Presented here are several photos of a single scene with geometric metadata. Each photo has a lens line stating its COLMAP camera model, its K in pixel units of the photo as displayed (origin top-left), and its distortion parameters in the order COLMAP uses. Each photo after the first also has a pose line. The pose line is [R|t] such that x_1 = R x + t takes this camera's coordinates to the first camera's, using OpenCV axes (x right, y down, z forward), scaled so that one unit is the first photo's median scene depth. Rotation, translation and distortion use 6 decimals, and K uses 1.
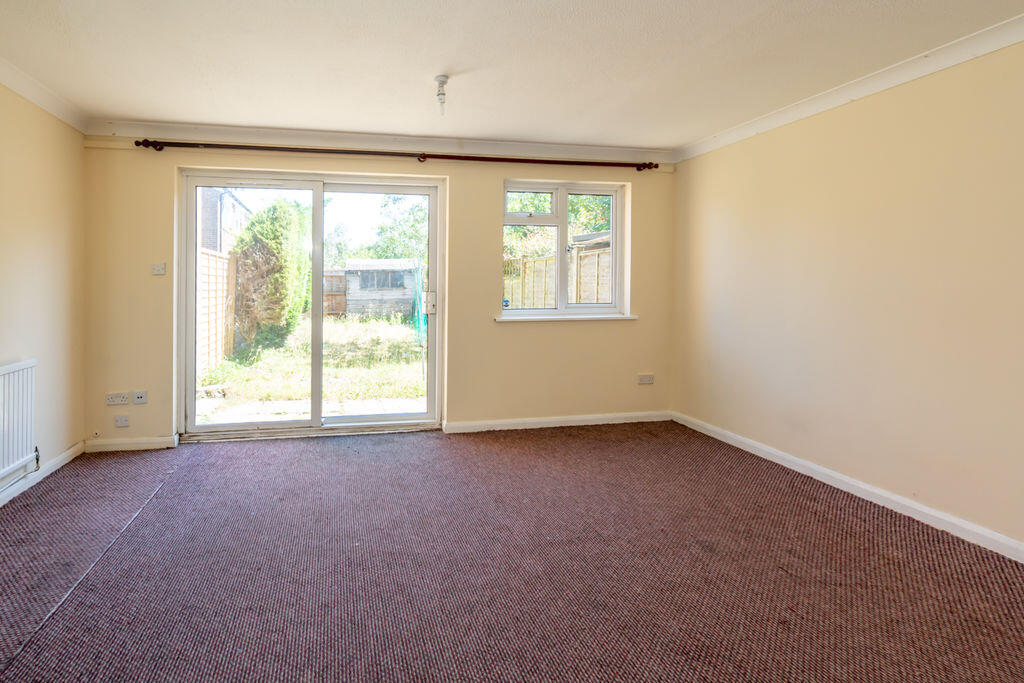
lens RADIAL K [[467.9, 0, 511.2], [0, 467.9, 283.5], [0, 0, 1]] dist [-0.003260, 0.000187]
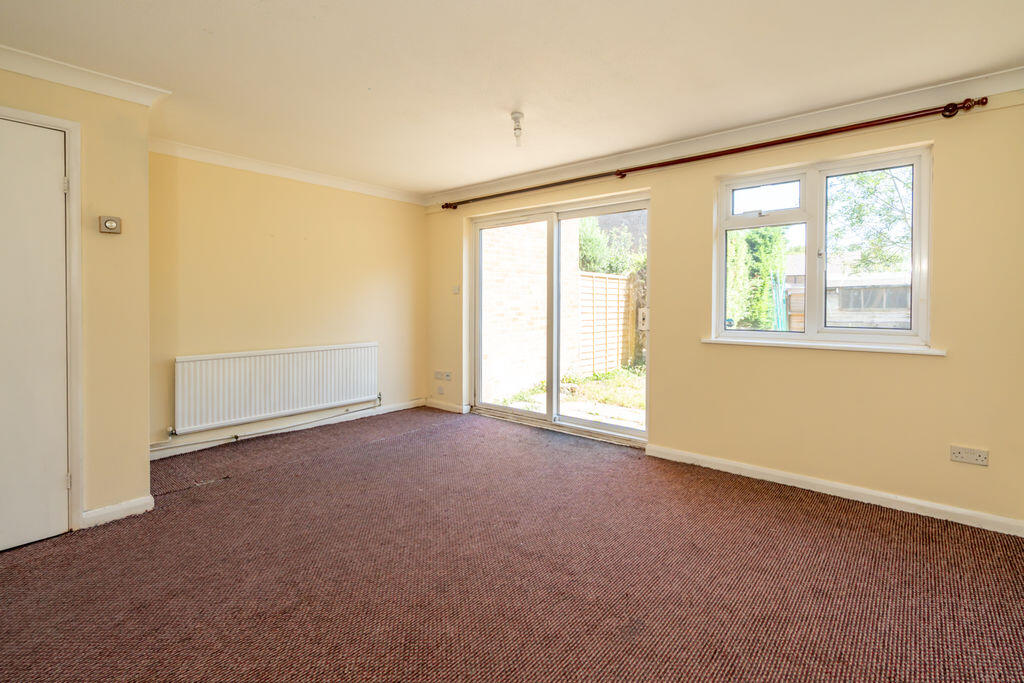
lens RADIAL K [[478.9, 0, 511.4], [0, 478.9, 305.3], [0, 0, 1]] dist [-0.000579, -0.000126]
pose [[0.629403, 0.006484, -0.777052, 0.492440], [-0.000994, 0.999971, 0.007539, 0.005640], [0.777079, -0.003973, 0.629391, 0.178311]]
